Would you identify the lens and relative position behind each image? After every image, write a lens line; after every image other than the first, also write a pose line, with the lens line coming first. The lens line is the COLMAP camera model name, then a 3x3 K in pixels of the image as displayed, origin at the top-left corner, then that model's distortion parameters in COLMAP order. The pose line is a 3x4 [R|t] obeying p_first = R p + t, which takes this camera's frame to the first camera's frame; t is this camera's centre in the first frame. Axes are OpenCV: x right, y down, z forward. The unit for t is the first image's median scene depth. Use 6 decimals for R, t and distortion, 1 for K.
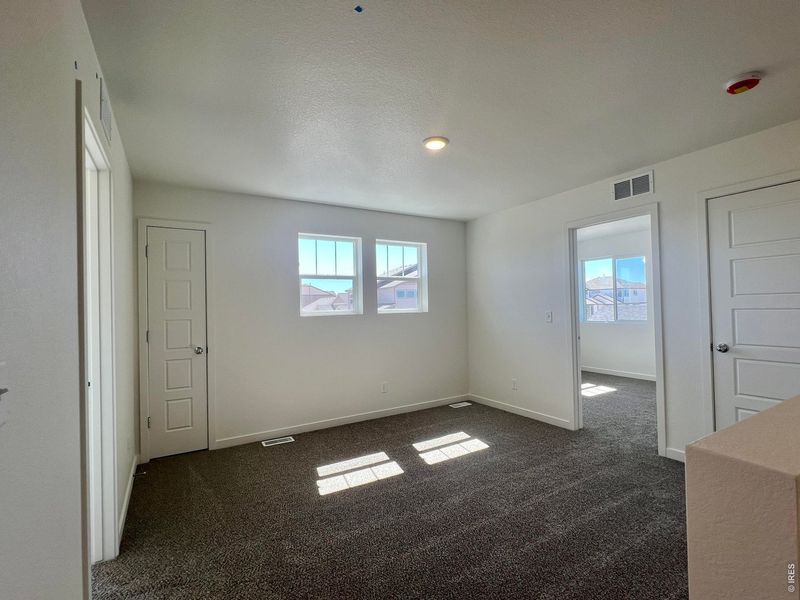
lens RADIAL K [[377.6, 0, 401.2], [0, 377.6, 301.3], [0, 0, 1]] dist [-0.002143, -0.000021]
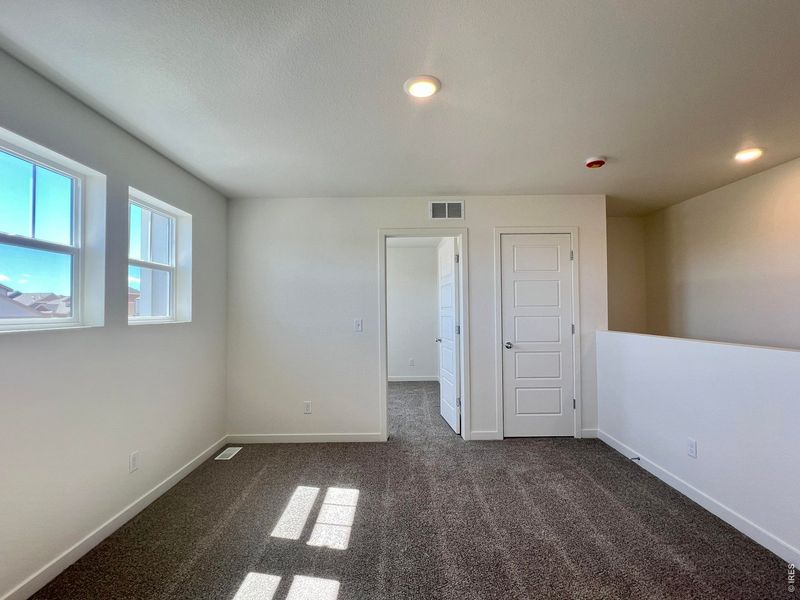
lens RADIAL K [[377.6, 0, 401.2], [0, 377.6, 301.3], [0, 0, 1]] dist [-0.002143, -0.000021]
pose [[0.515332, 0.038754, 0.856114, -0.353238], [-0.013554, 0.999221, -0.037074, 0.014897], [-0.856884, 0.007501, 0.515455, 0.435918]]
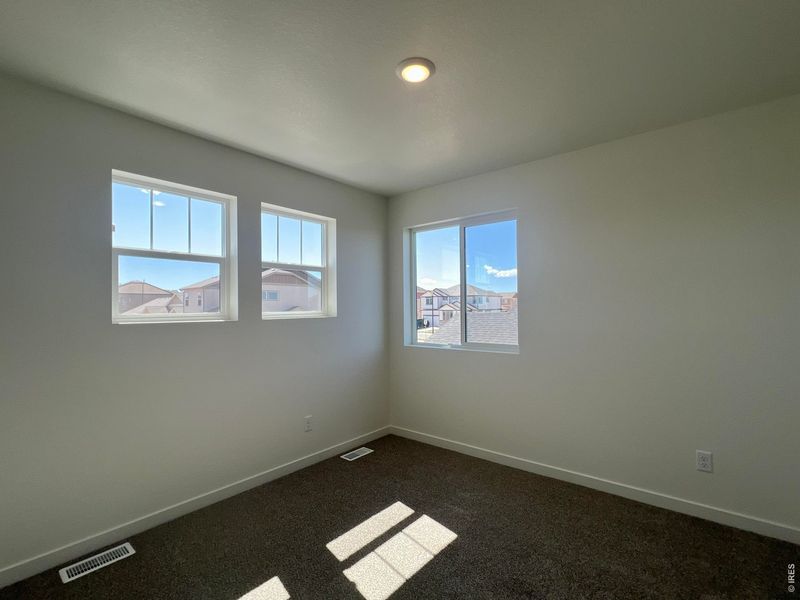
lens RADIAL K [[377.6, 0, 401.2], [0, 377.6, 301.3], [0, 0, 1]] dist [-0.002143, -0.000021]
pose [[0.946963, 0.019898, 0.320726, -0.049497], [-0.017457, 0.999793, -0.010483, 0.005646], [-0.320868, 0.004328, 0.947114, 0.358588]]
